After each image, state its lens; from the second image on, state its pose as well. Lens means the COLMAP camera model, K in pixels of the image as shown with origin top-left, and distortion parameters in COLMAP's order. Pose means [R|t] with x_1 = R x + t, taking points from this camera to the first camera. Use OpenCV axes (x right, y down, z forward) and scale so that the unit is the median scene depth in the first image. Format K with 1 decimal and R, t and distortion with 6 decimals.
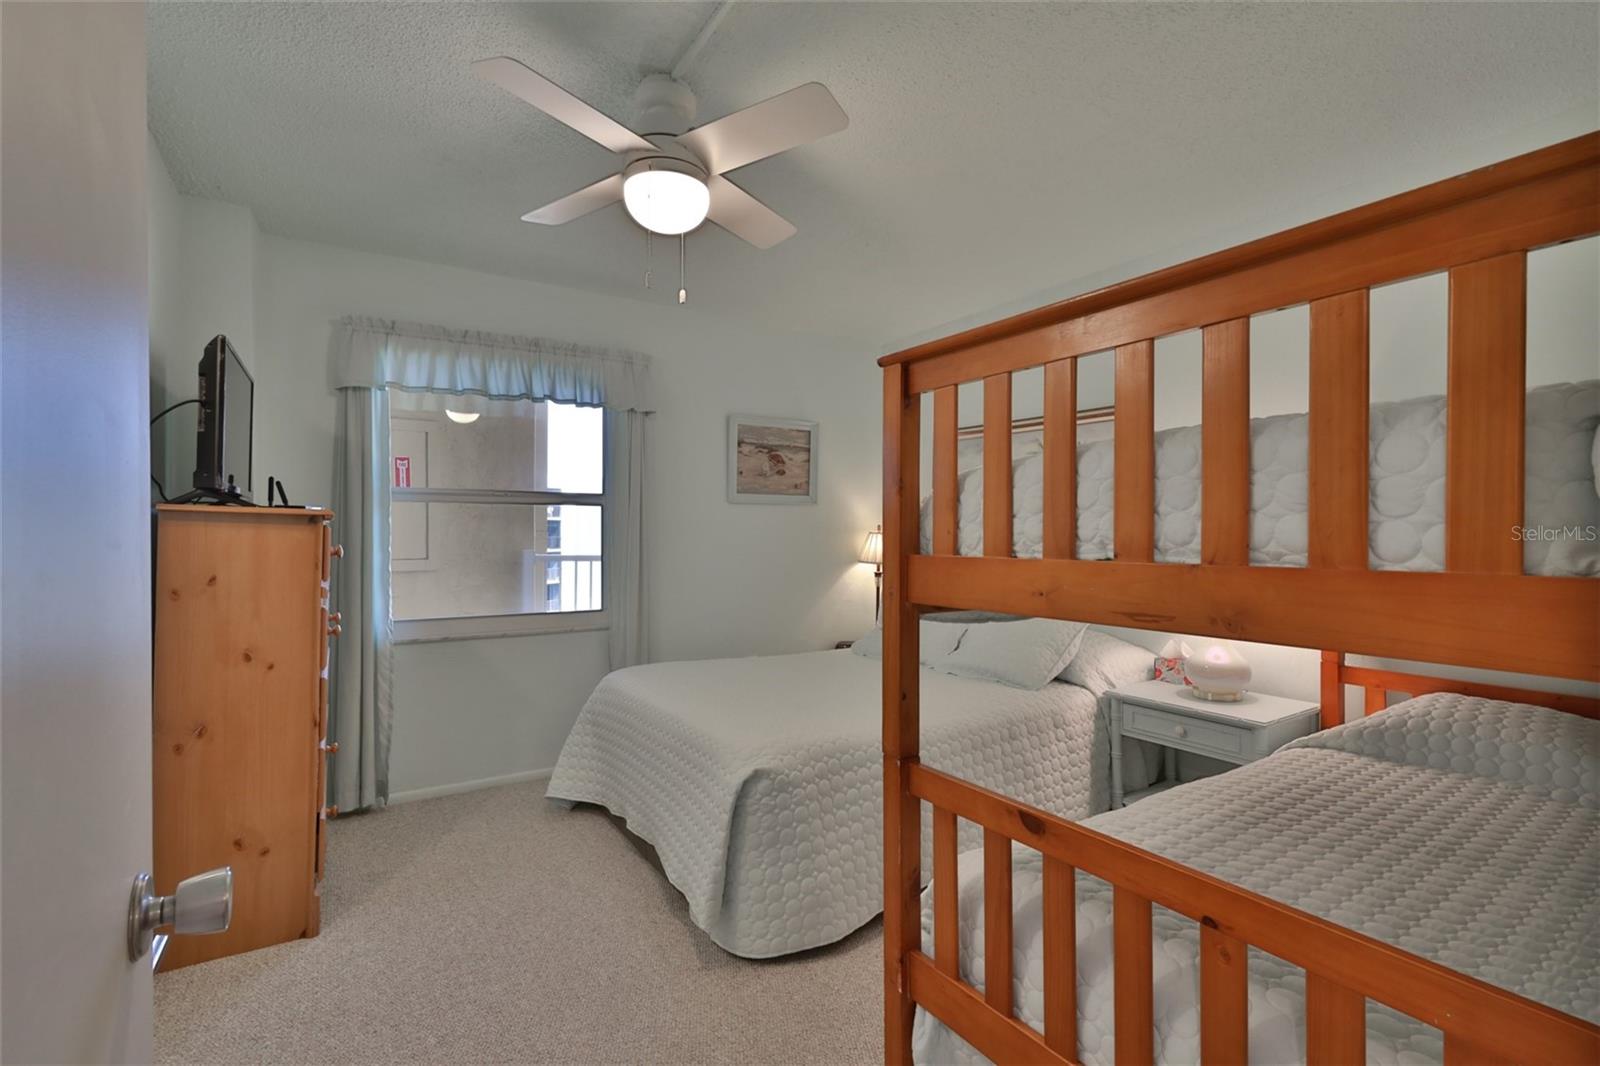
lens RADIAL K [[720.9, 0, 810.0], [0, 720.9, 536.7], [0, 0, 1]] dist [-0.000344, 0.000227]
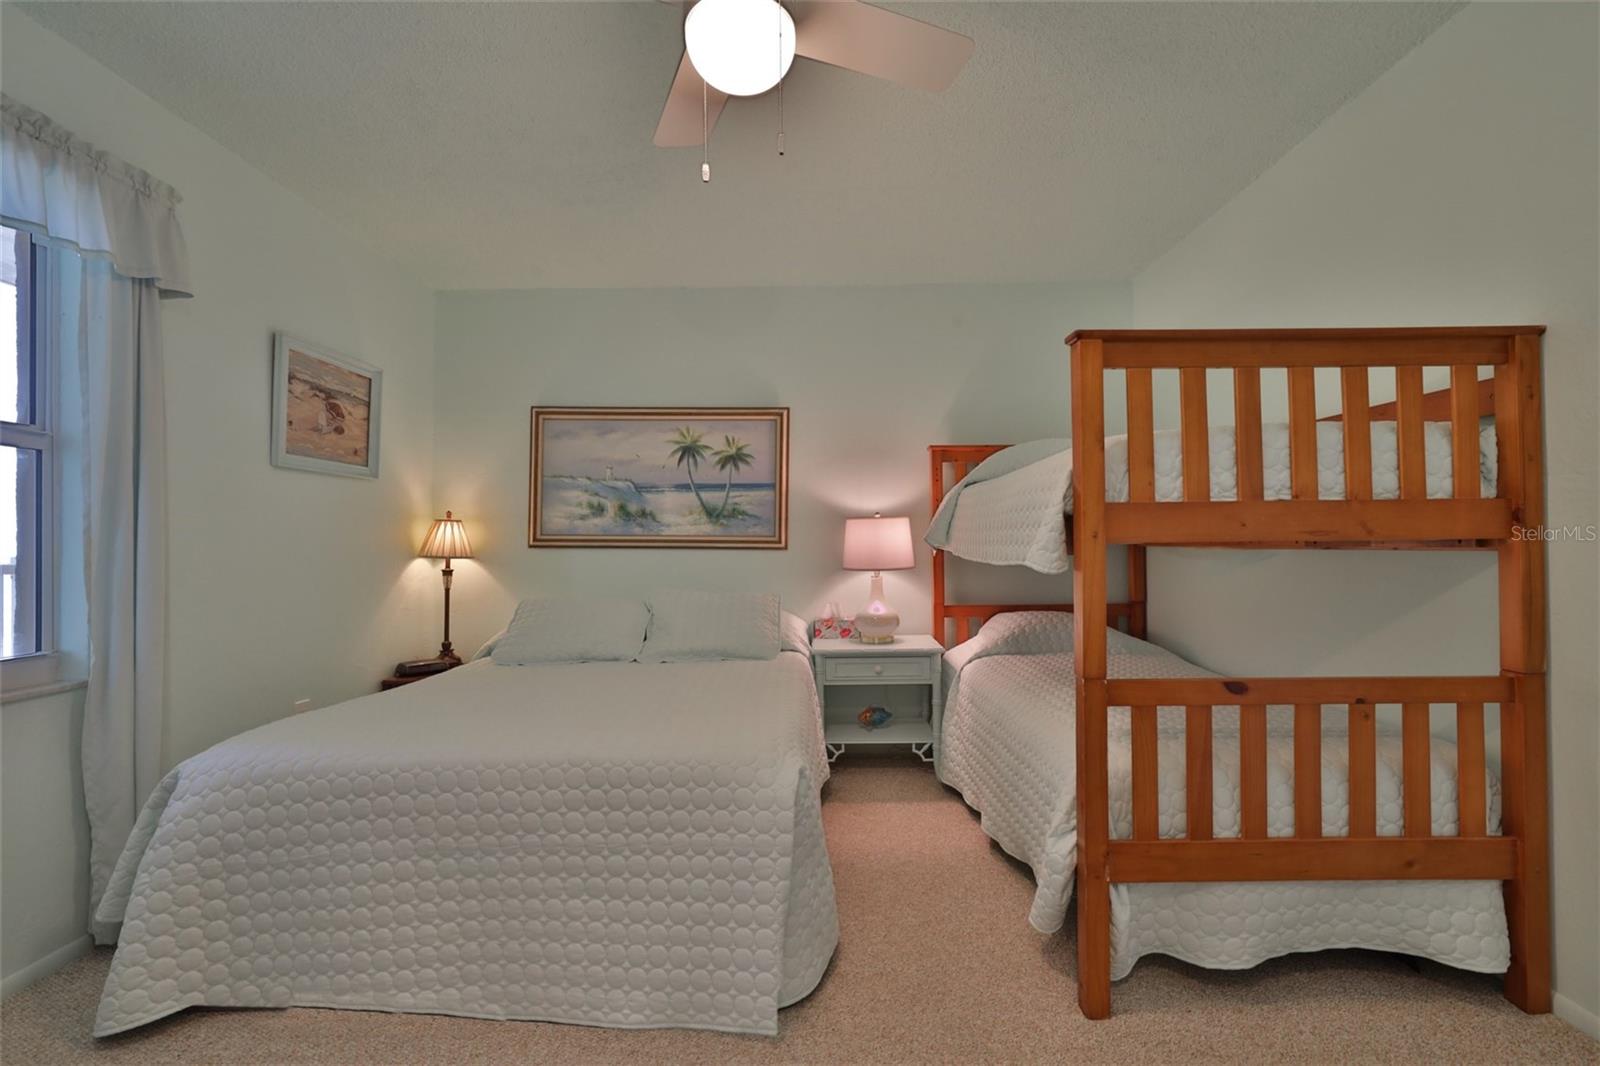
lens RADIAL K [[720.9, 0, 810.0], [0, 720.9, 536.7], [0, 0, 1]] dist [-0.000344, 0.000227]
pose [[0.556219, 0.002460, 0.831032, -0.371017], [0.013099, 0.999845, -0.011728, 0.028899], [-0.830933, 0.017409, 0.556100, 0.234057]]
